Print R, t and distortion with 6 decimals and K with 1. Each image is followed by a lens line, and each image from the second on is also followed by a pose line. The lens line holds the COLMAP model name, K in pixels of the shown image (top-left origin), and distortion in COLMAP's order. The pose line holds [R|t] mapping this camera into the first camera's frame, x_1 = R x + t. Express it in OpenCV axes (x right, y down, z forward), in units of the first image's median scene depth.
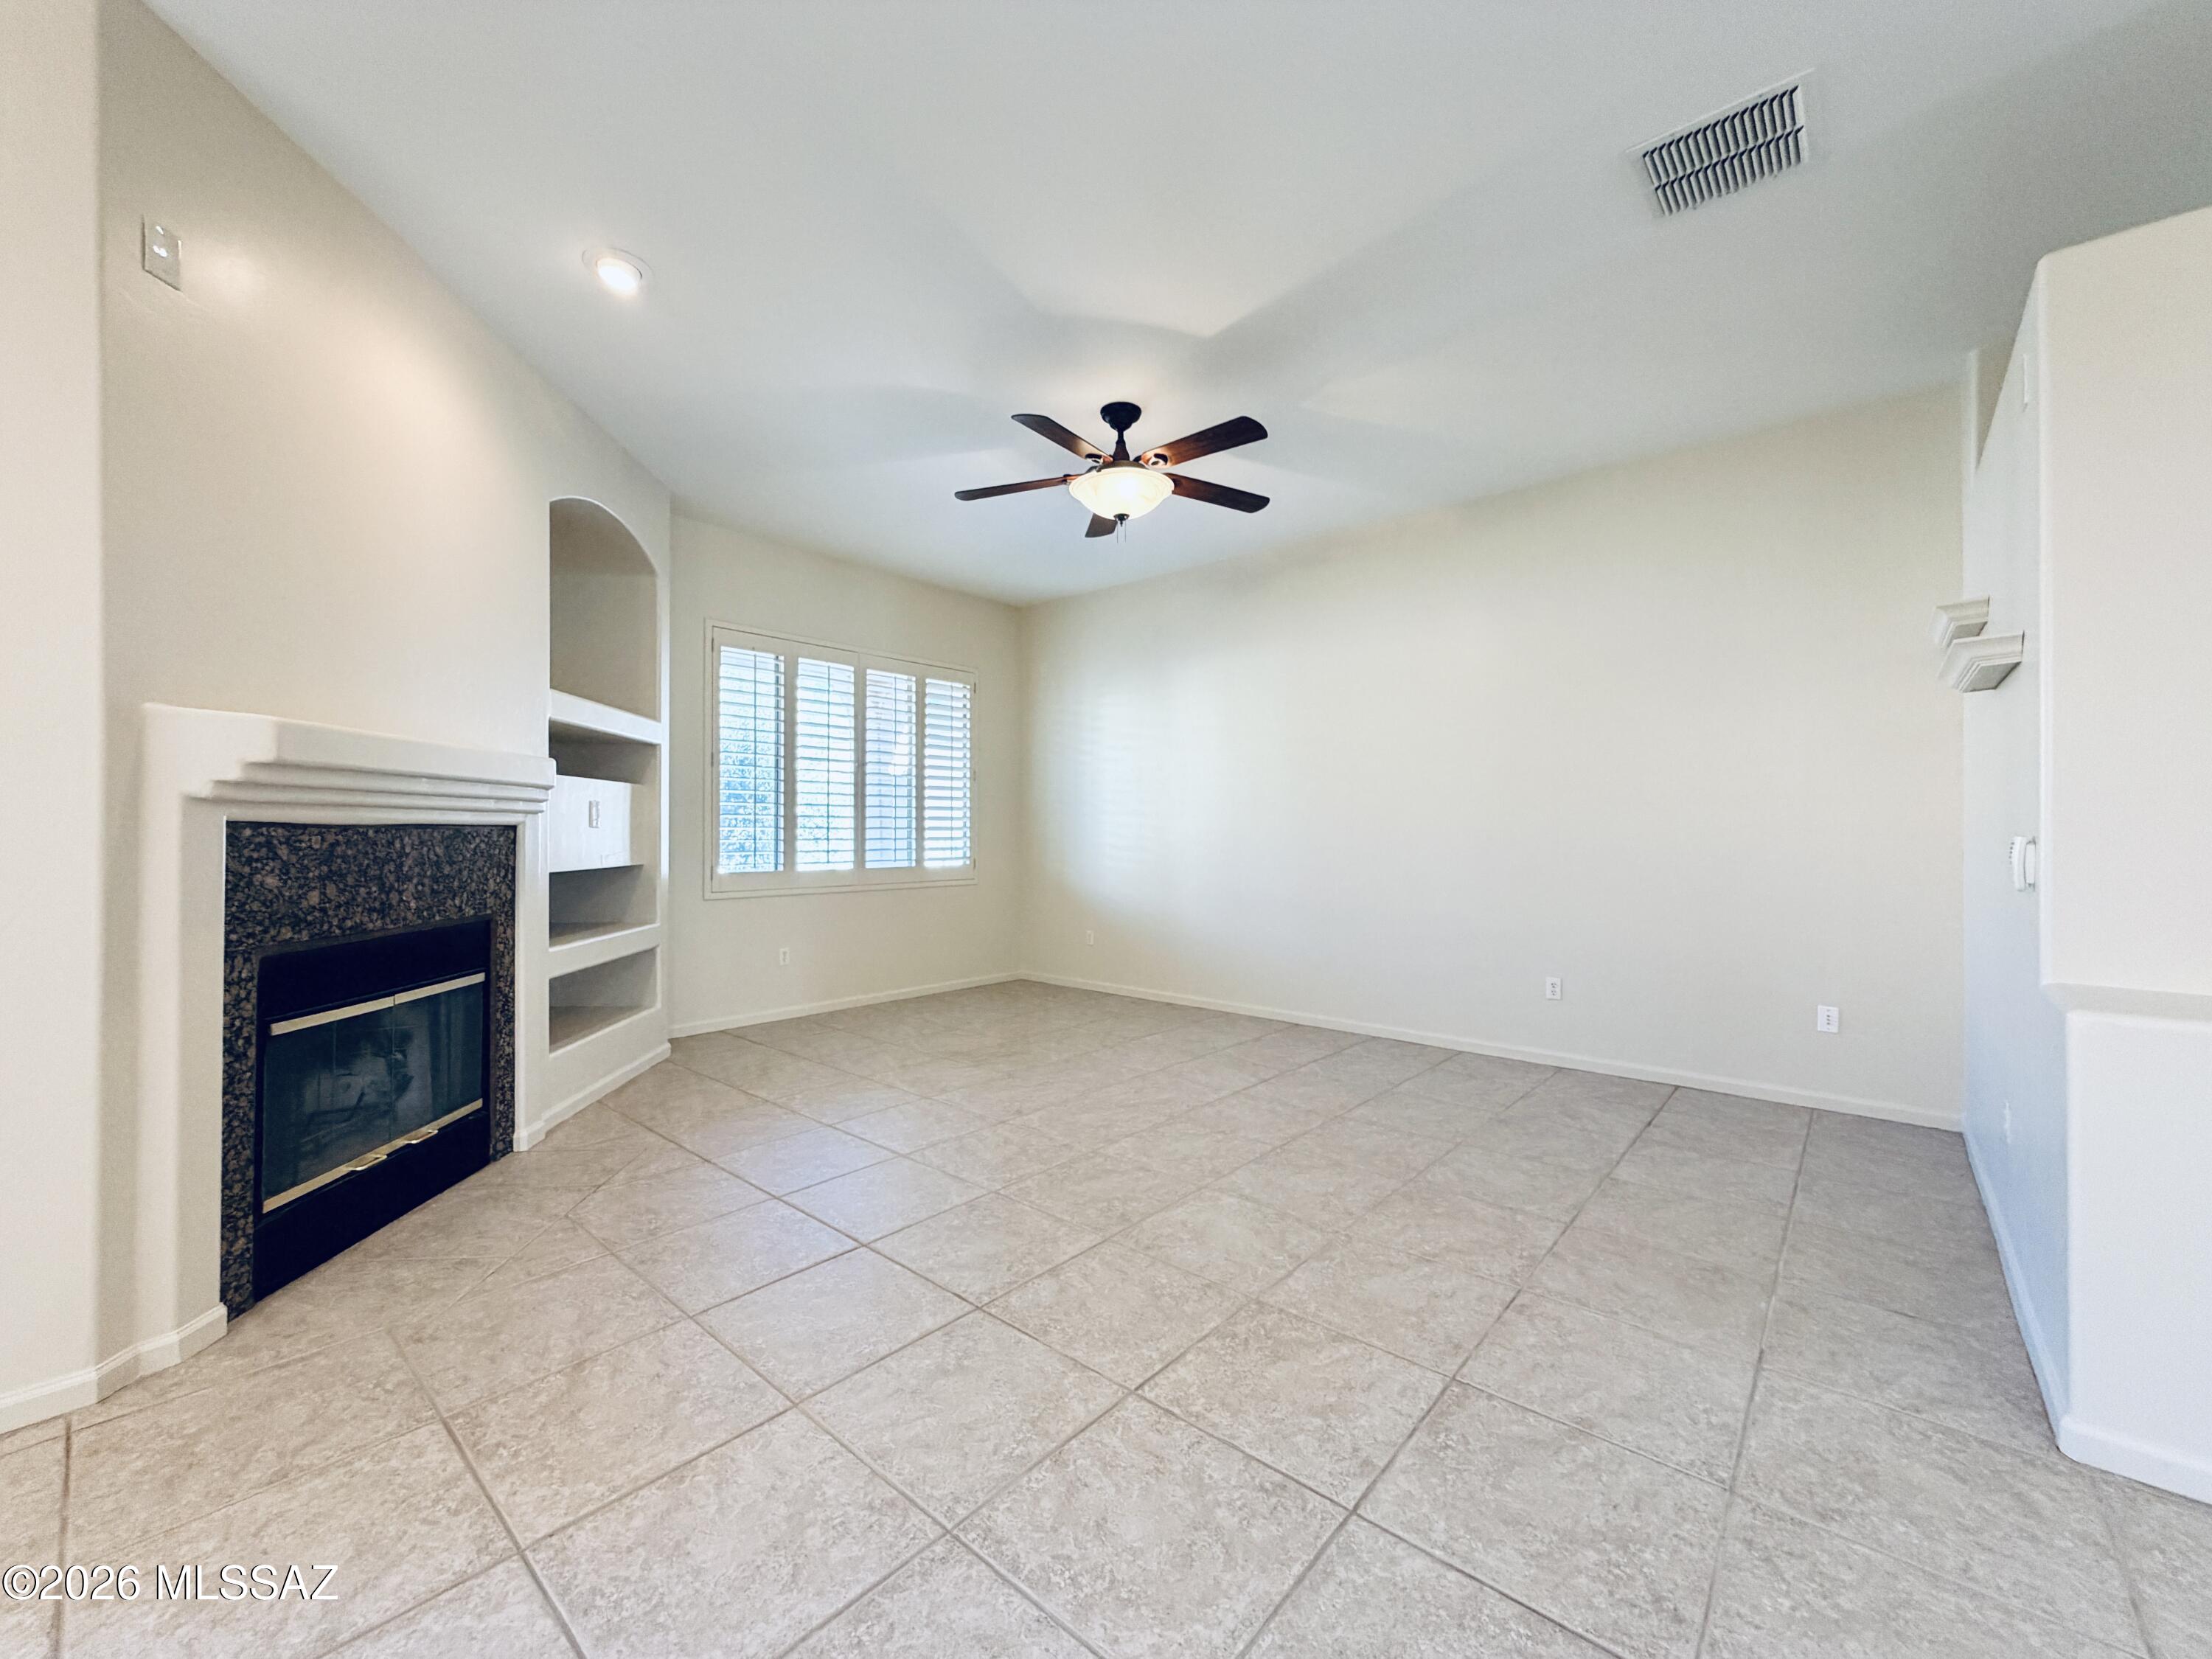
lens RADIAL K [[882.2, 0, 1097.9], [0, 882.2, 828.3], [0, 0, 1]] dist [0.001361, -0.000044]
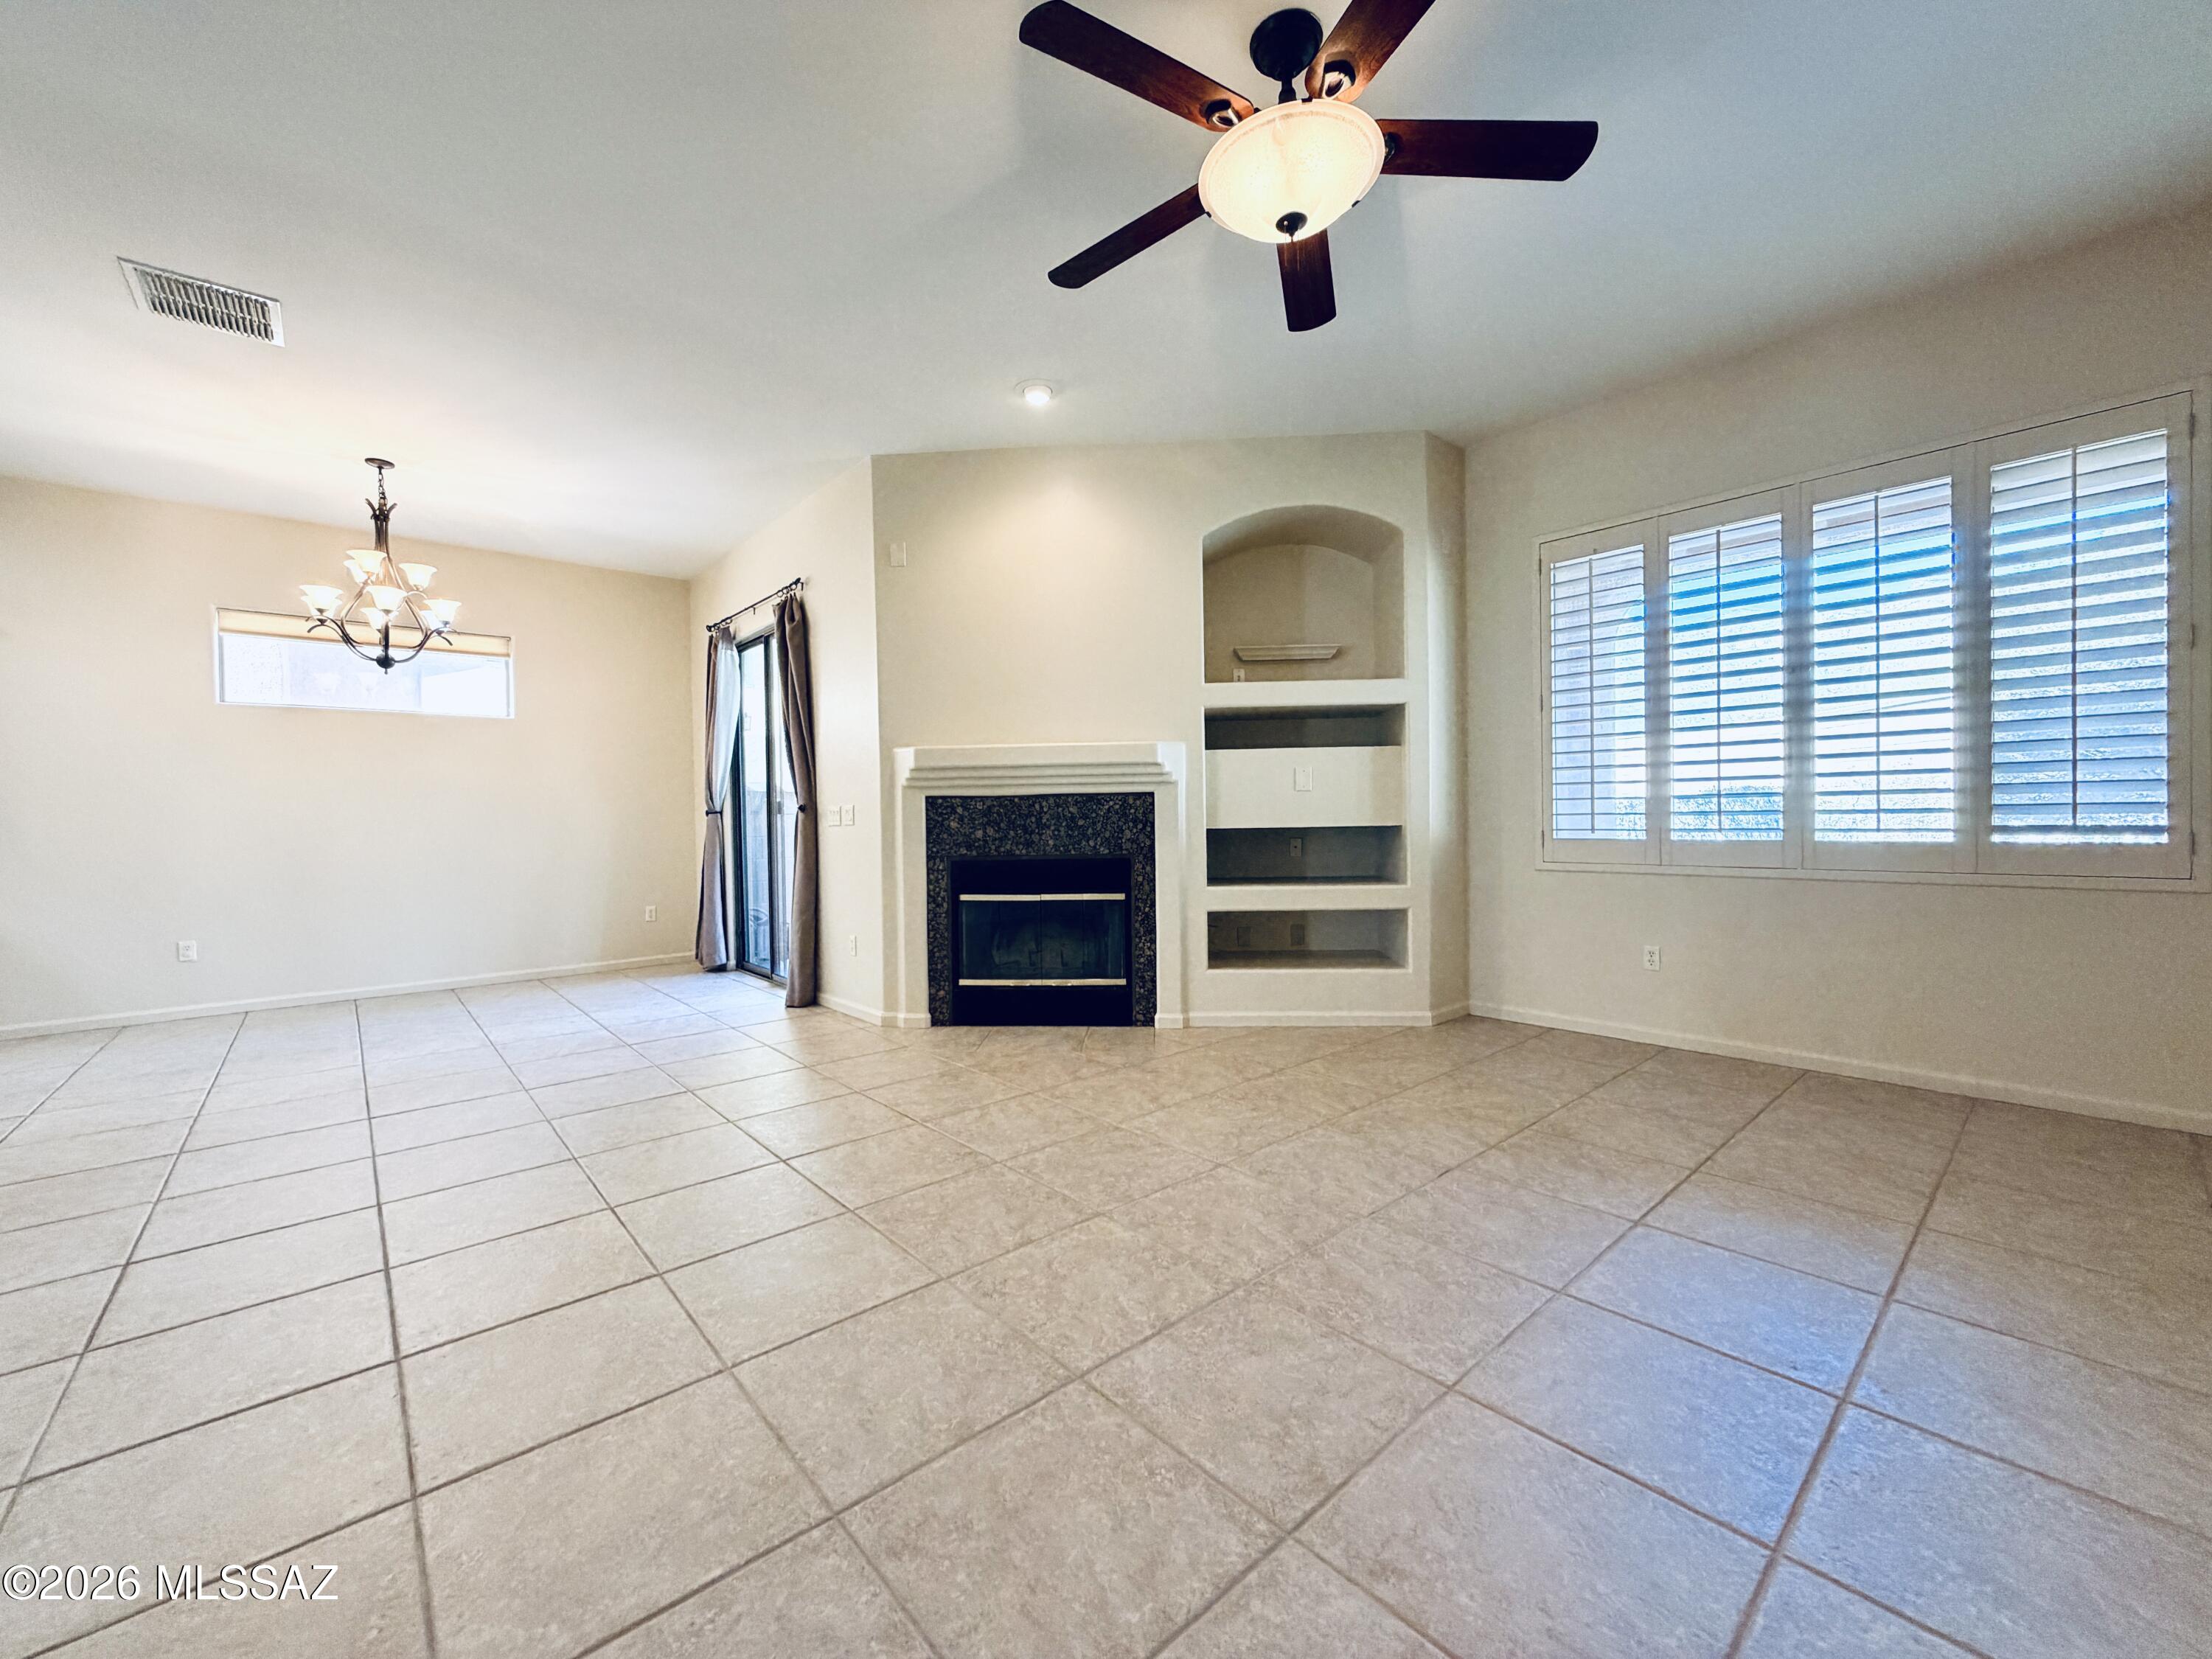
lens RADIAL K [[882.2, 0, 1097.9], [0, 882.2, 828.3], [0, 0, 1]] dist [0.001361, -0.000044]
pose [[-0.136547, 0.014993, -0.990520, 0.748742], [0.020094, 0.999722, 0.012362, 0.035424], [0.990430, -0.018216, -0.136810, 1.144748]]
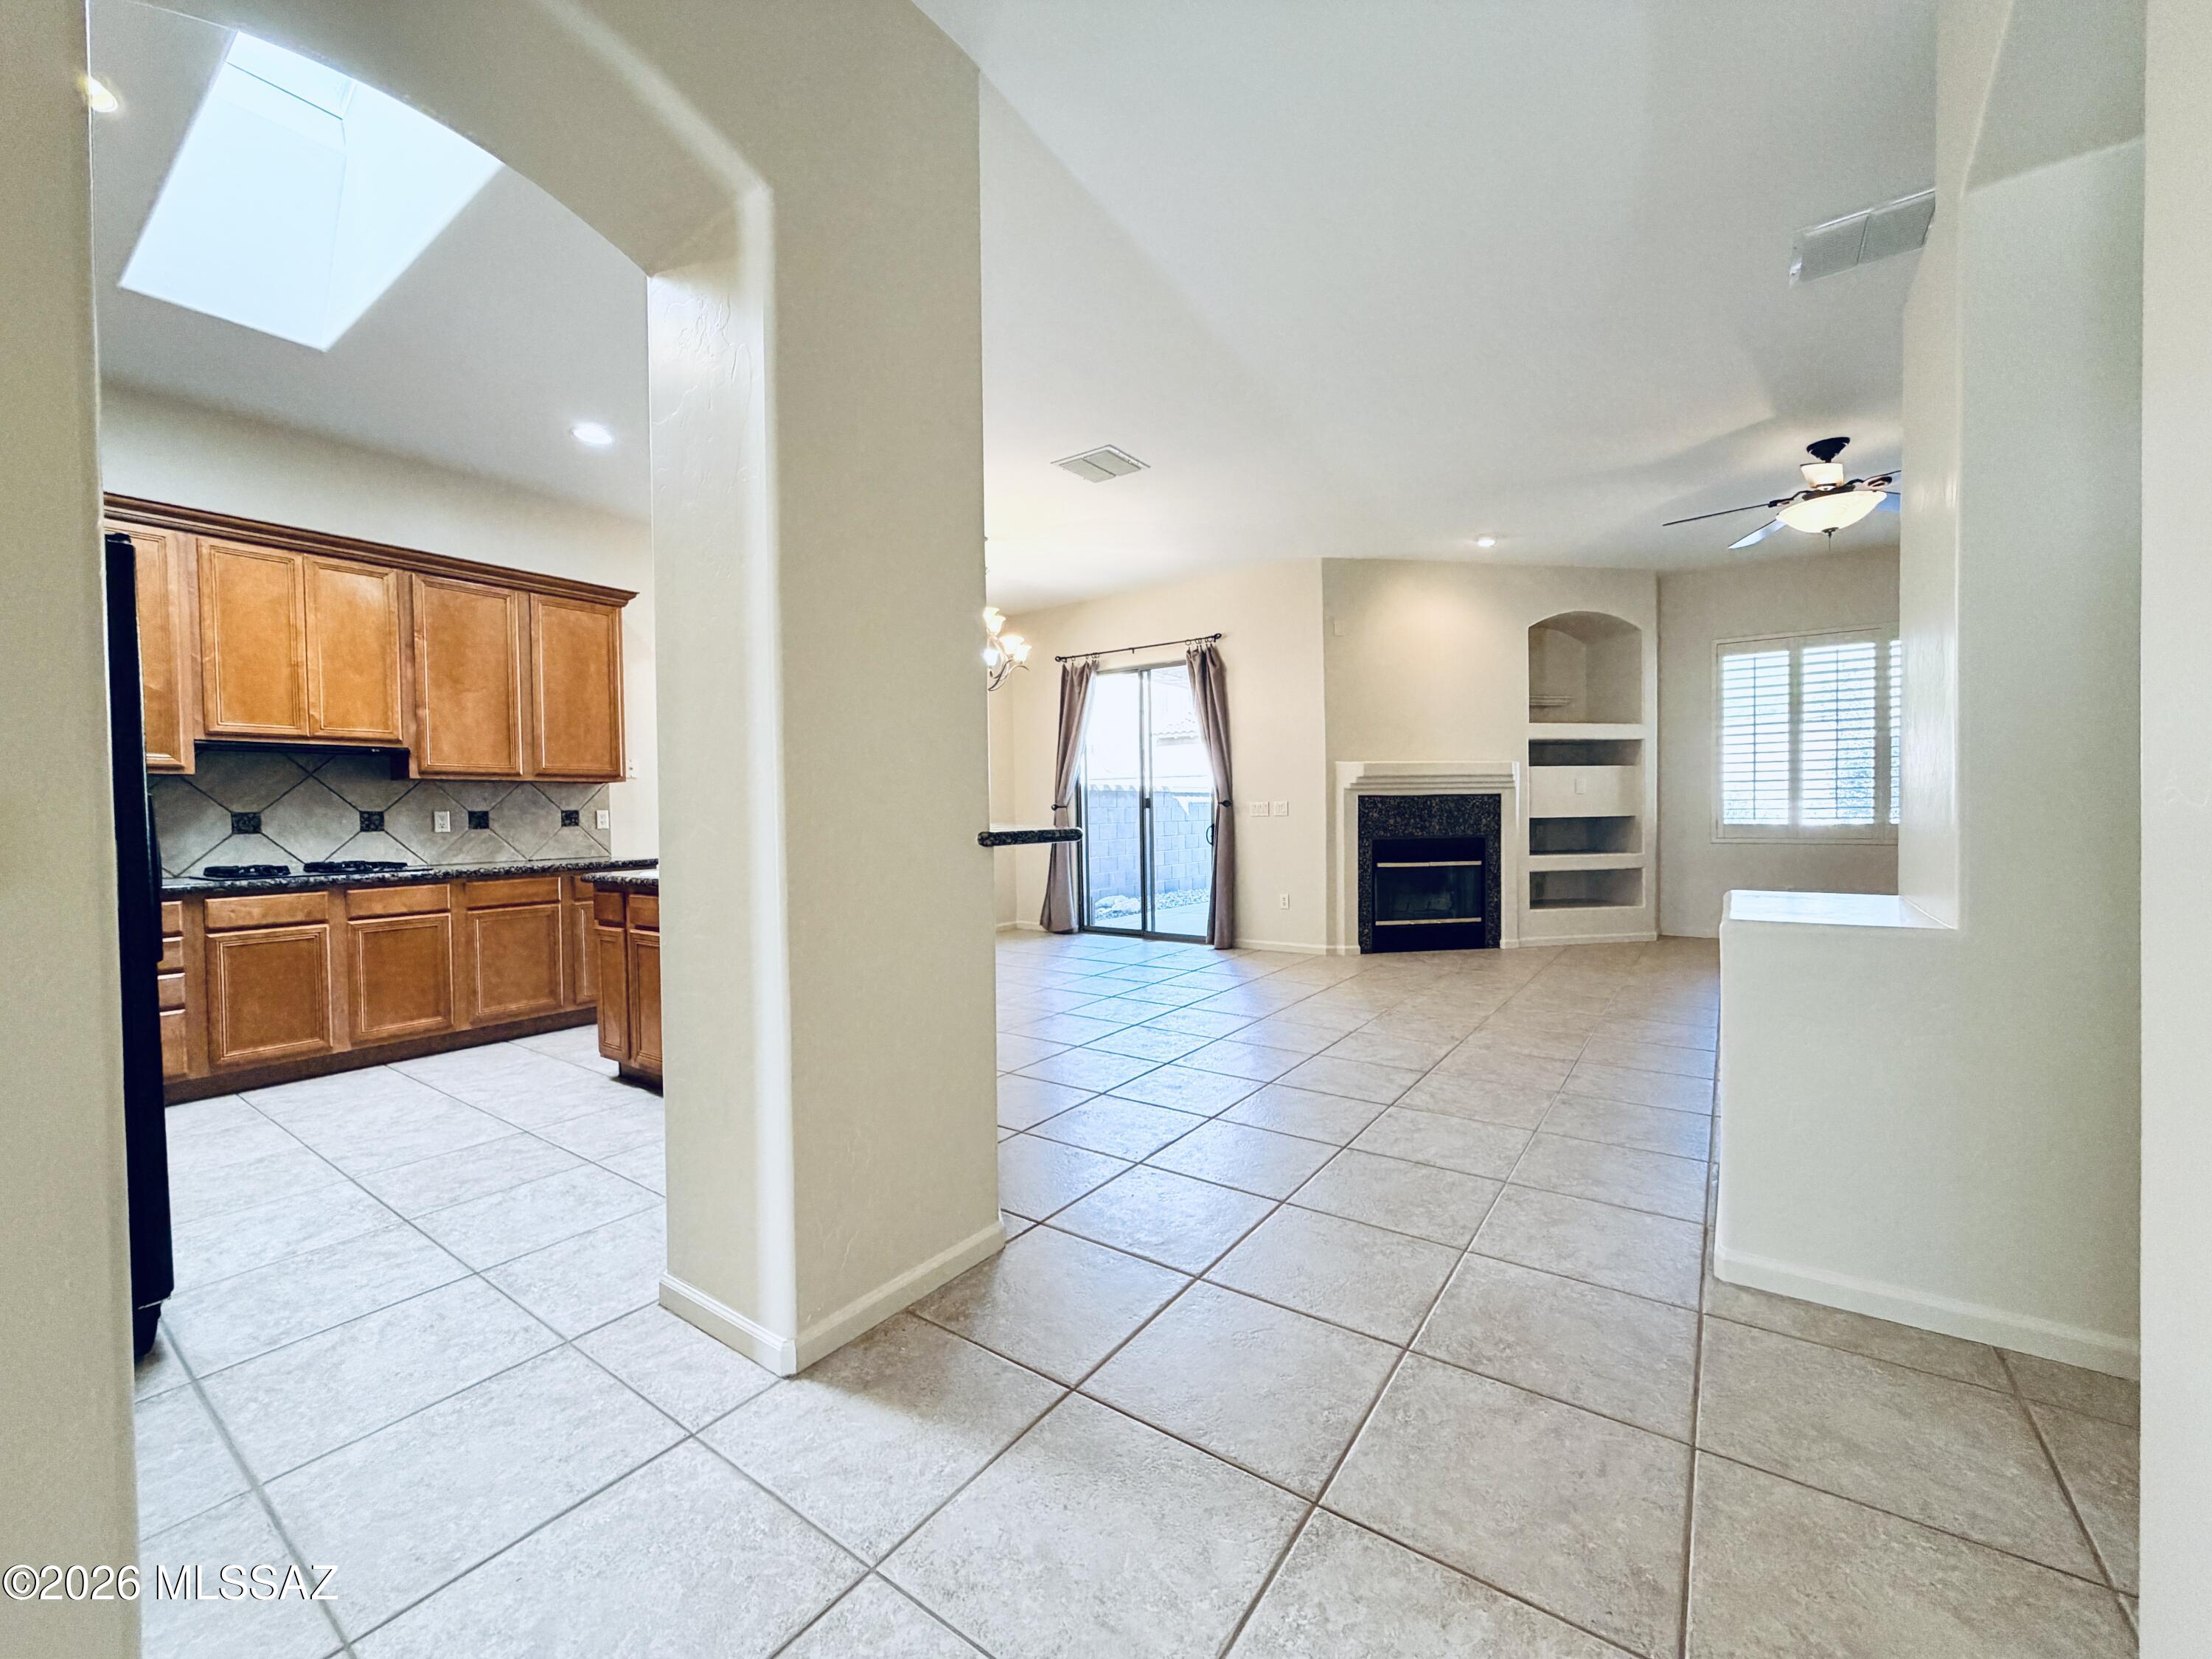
lens RADIAL K [[882.2, 0, 1097.9], [0, 882.2, 828.3], [0, 0, 1]] dist [0.001361, -0.000044]
pose [[0.095765, 0.018291, -0.995236, 1.392361], [0.018274, 0.999630, 0.020130, 0.019195], [0.995236, -0.020114, 0.095396, -0.161196]]
